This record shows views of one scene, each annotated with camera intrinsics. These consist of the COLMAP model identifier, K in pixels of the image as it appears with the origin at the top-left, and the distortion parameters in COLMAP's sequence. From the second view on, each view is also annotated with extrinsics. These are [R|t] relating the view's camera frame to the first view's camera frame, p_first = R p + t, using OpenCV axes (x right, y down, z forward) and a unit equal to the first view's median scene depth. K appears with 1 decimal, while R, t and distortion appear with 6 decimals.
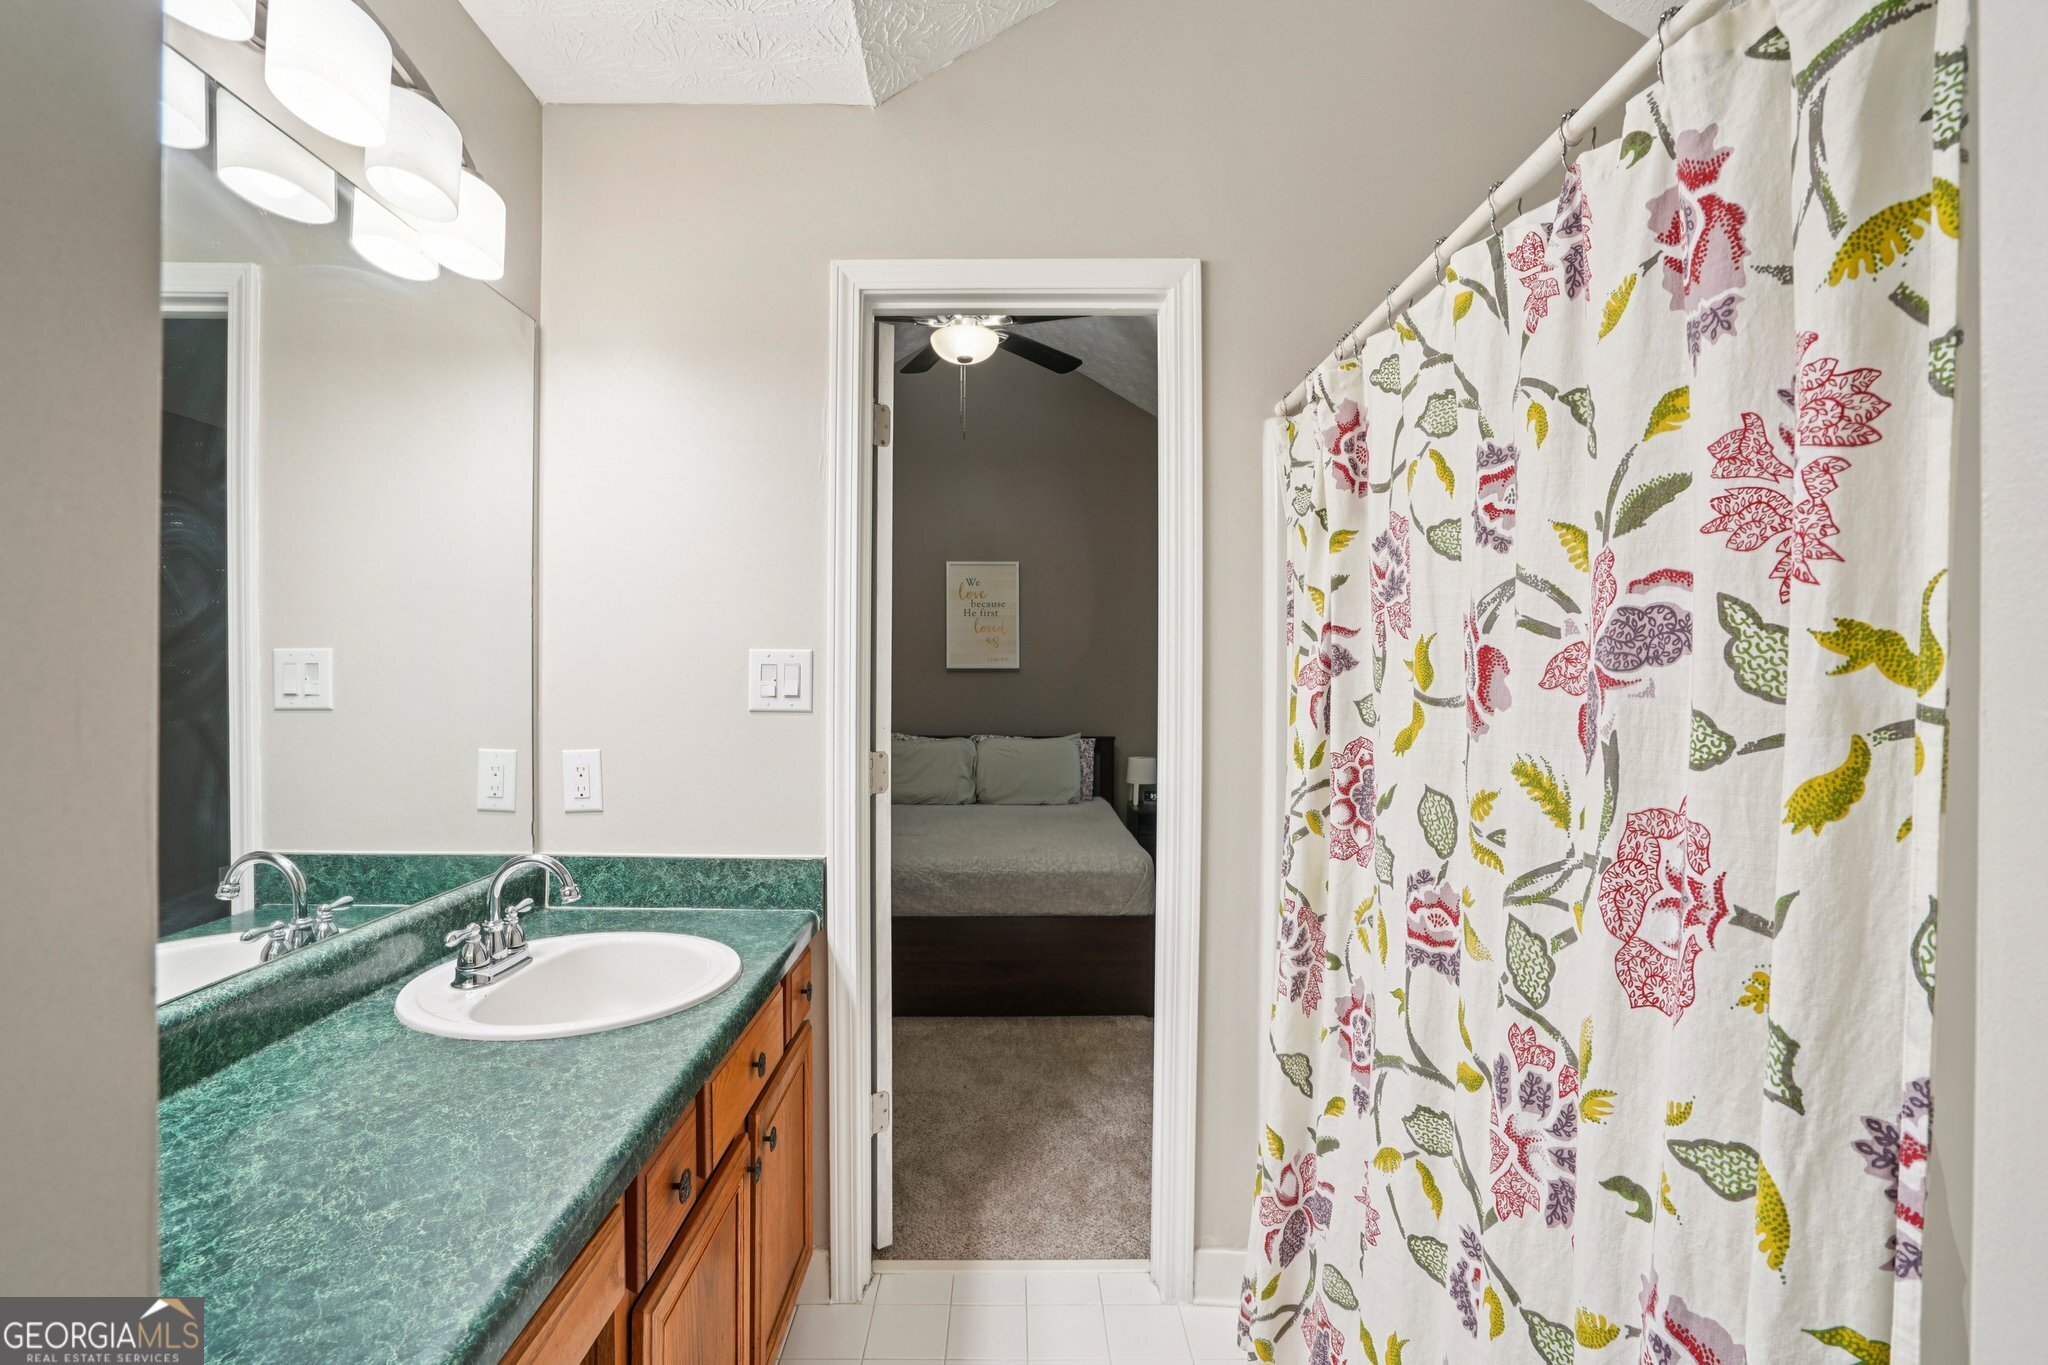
lens RADIAL K [[942.2, 0, 1014.9], [0, 942.2, 687.9], [0, 0, 1]] dist [-0.055223, 0.019918]
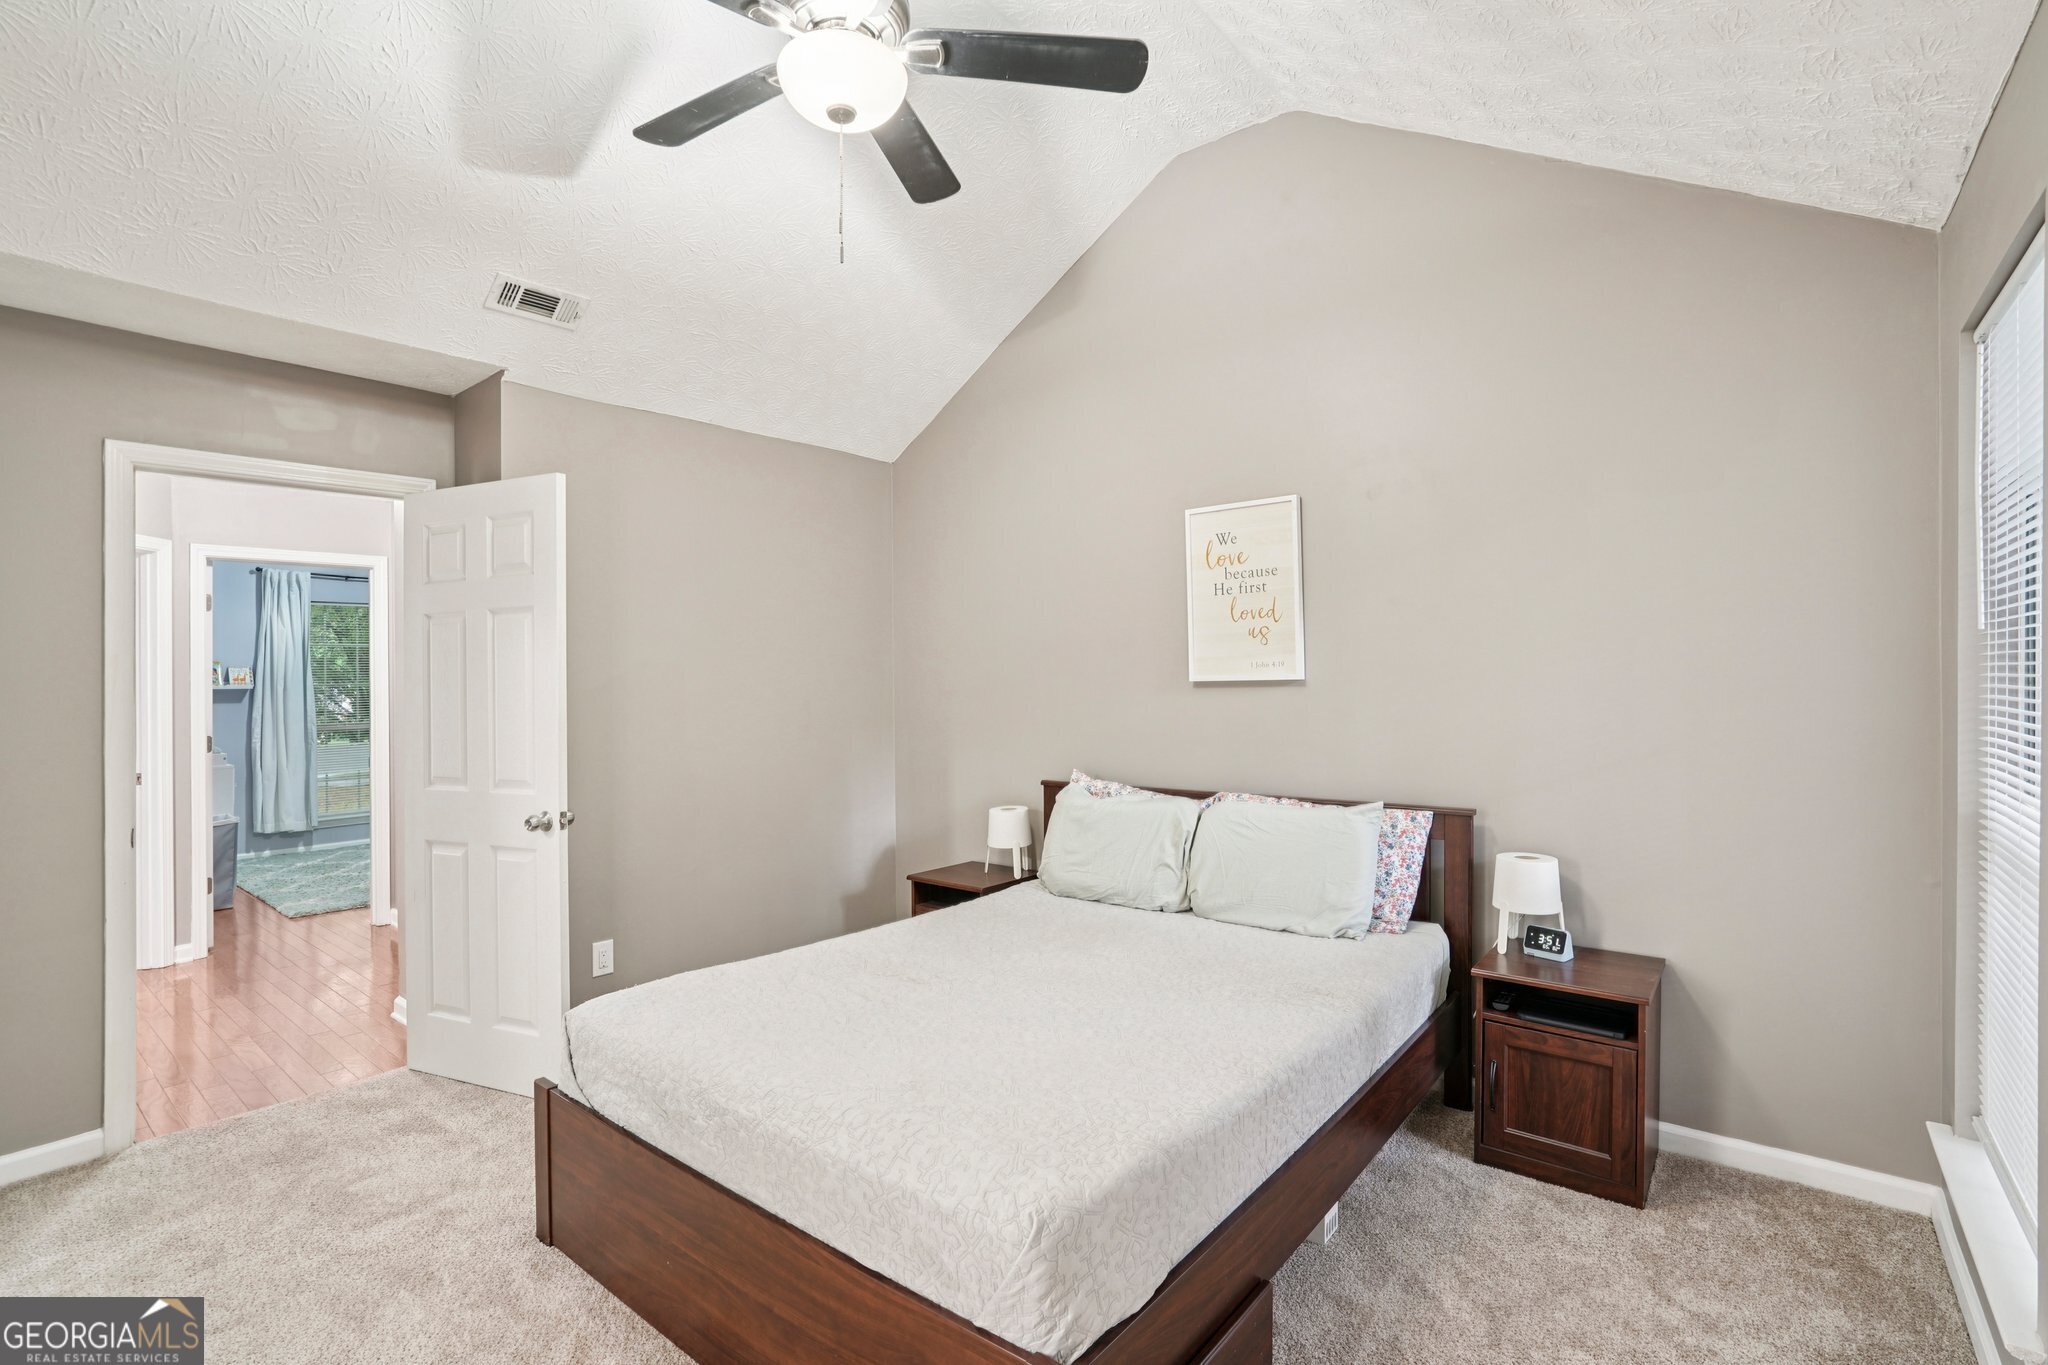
lens RADIAL K [[942.2, 0, 1019.7], [0, 942.2, 683.8], [0, 0, 1]] dist [-0.055223, 0.019918]
pose [[0.774908, -0.009819, -0.631998, 0.249668], [0.005157, 0.999944, -0.009212, -0.014815], [0.632053, 0.003879, 0.774915, 0.480827]]
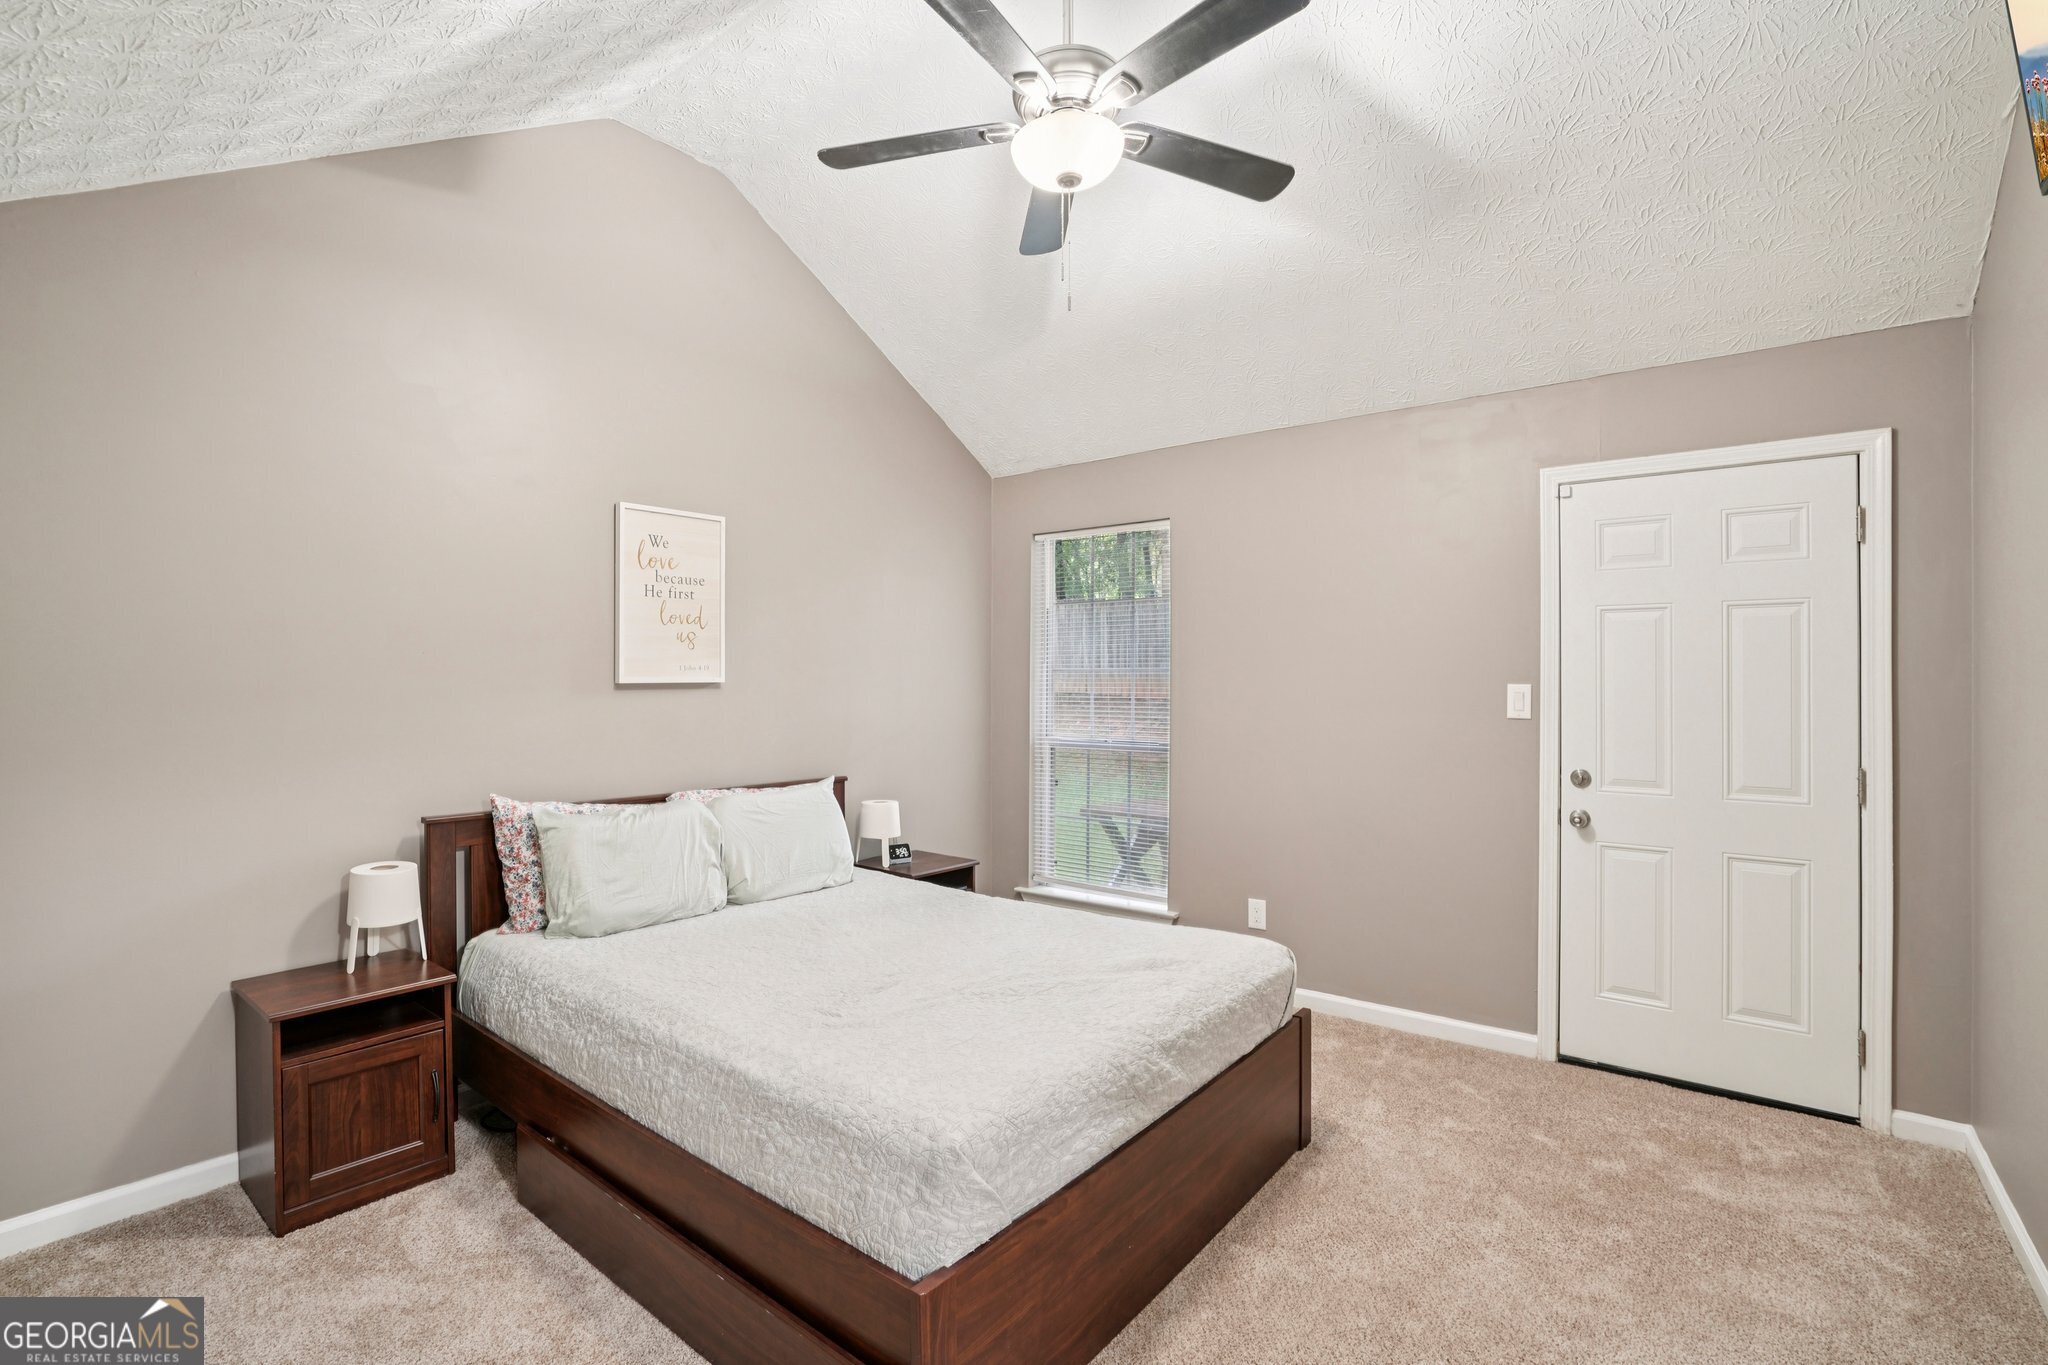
lens RADIAL K [[942.2, 0, 1017.2], [0, 942.2, 681.2], [0, 0, 1]] dist [-0.055223, 0.019918]
pose [[0.635562, -0.002855, 0.772044, -0.390300], [0.010377, 0.999934, -0.004846, -0.017587], [-0.771980, 0.011091, 0.635550, 0.468955]]
